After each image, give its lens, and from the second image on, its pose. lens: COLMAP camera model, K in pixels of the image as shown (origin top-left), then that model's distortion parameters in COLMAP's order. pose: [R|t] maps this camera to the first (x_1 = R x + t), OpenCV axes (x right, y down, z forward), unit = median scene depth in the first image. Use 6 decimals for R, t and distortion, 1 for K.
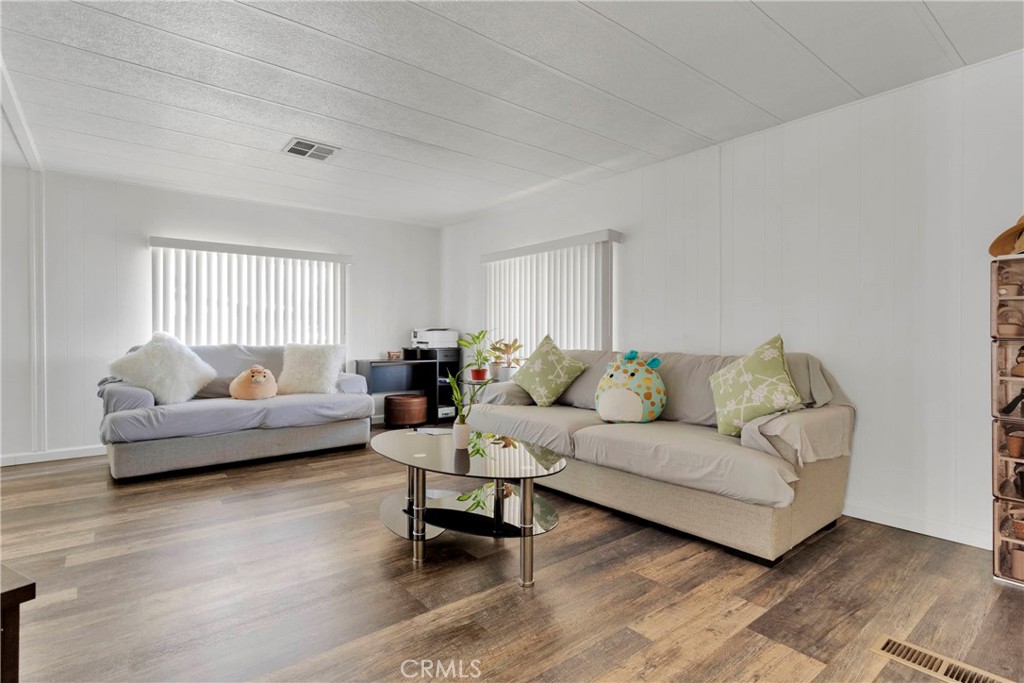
lens RADIAL K [[497.5, 0, 512.4], [0, 497.5, 338.3], [0, 0, 1]] dist [0.003412, 0.000081]
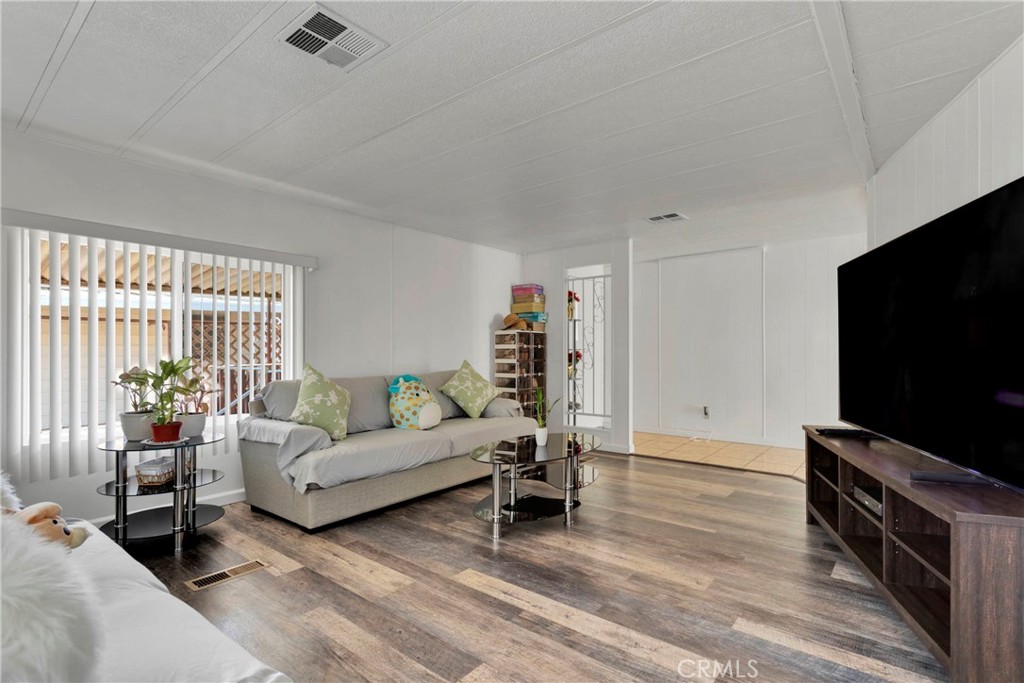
lens RADIAL K [[497.5, 0, 514.1], [0, 497.5, 345.5], [0, 0, 1]] dist [0.003412, 0.000081]
pose [[-0.192581, 0.005806, 0.981264, -1.226991], [0.005606, 0.999973, -0.004816, -0.047130], [-0.981265, 0.004574, -0.192608, 1.119312]]
